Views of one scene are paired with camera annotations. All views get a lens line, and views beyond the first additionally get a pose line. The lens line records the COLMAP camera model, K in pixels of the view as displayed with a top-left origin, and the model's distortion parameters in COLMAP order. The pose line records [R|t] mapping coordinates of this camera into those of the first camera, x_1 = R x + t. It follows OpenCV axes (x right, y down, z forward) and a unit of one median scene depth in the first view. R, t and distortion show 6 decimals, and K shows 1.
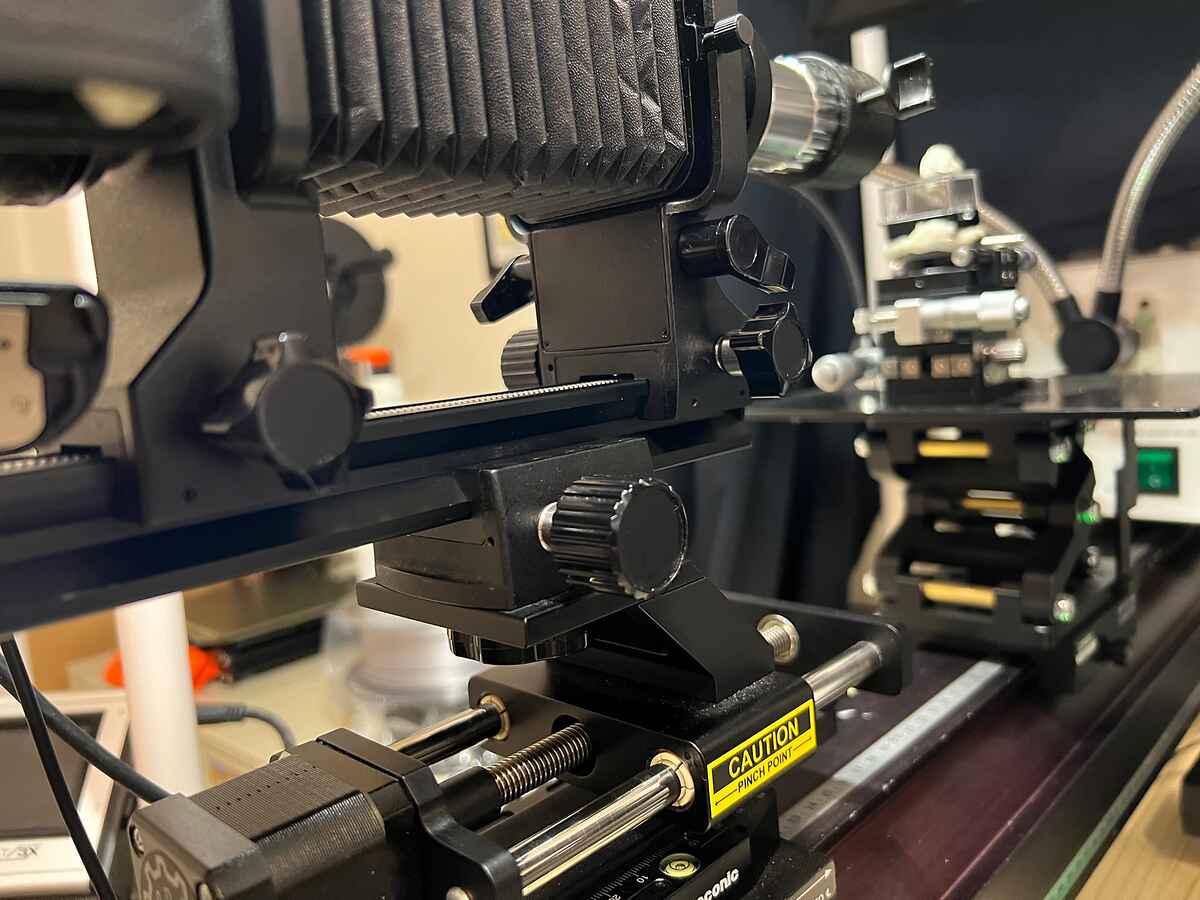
lens RADIAL K [[927.8, 0, 616.2], [0, 927.8, 450.4], [0, 0, 1]] dist [0.009694, -0.035049]
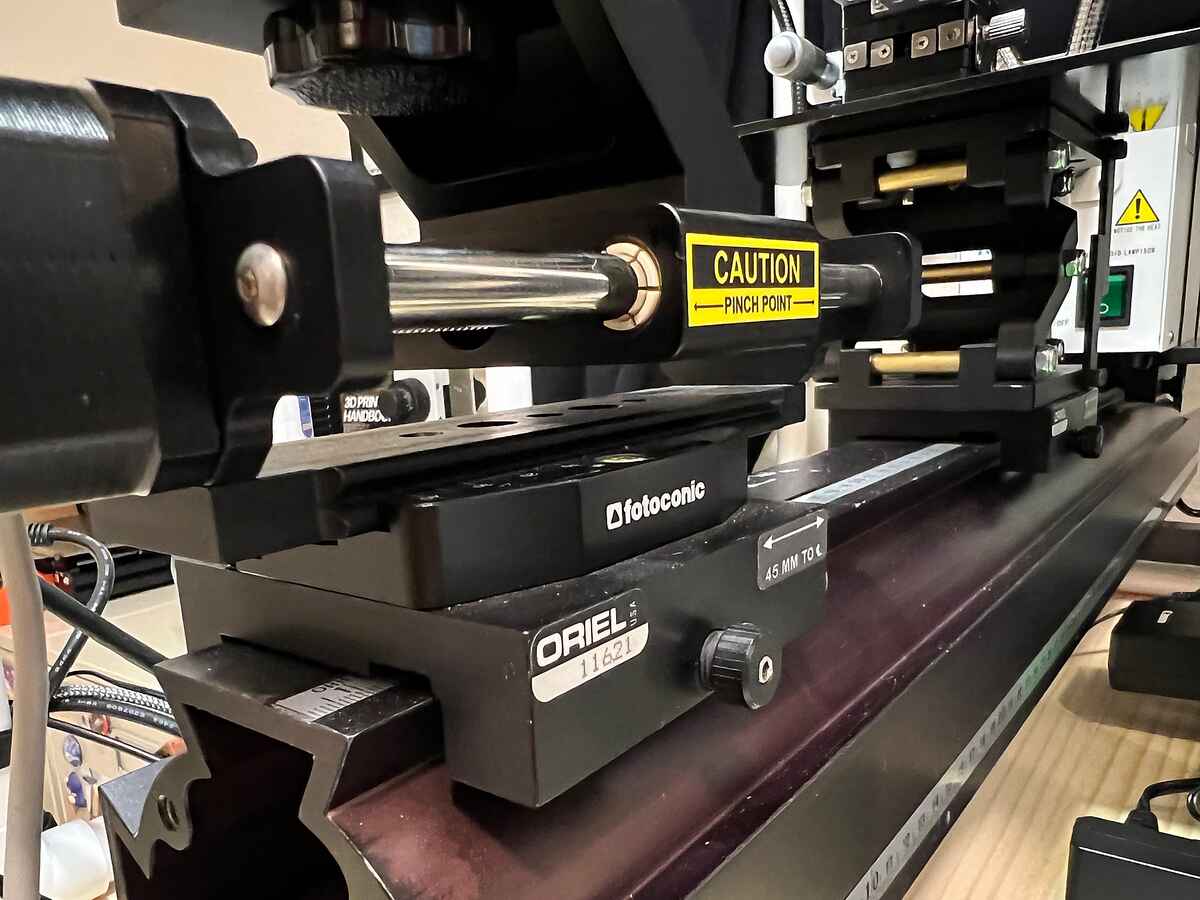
lens RADIAL K [[903.1, 0, 557.3], [0, 903.1, 541.5], [0, 0, 1]] dist [0.002596, 0.003495]
pose [[0.996806, 0.014192, 0.078584, -0.018485], [-0.021235, 0.995757, 0.089535, 0.275226], [-0.076980, -0.090918, 0.992879, 0.214565]]
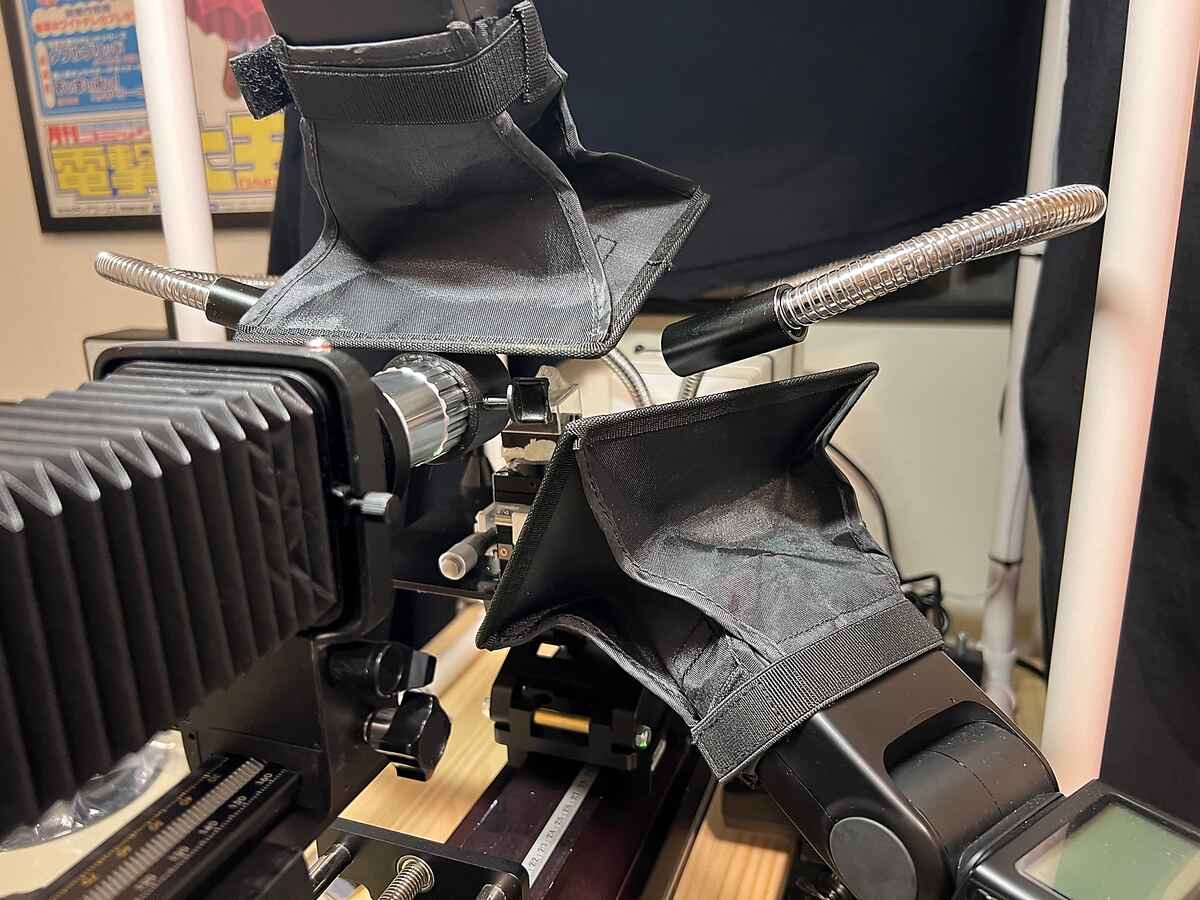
lens RADIAL K [[923.6, 0, 599.5], [0, 923.6, 455.1], [0, 0, 1]] dist [-0.005032, -0.005365]
pose [[0.917159, -0.039574, 0.396553, -0.033465], [-0.015591, 0.990733, 0.134930, -0.362262], [-0.398217, -0.129934, 0.908042, -0.023743]]
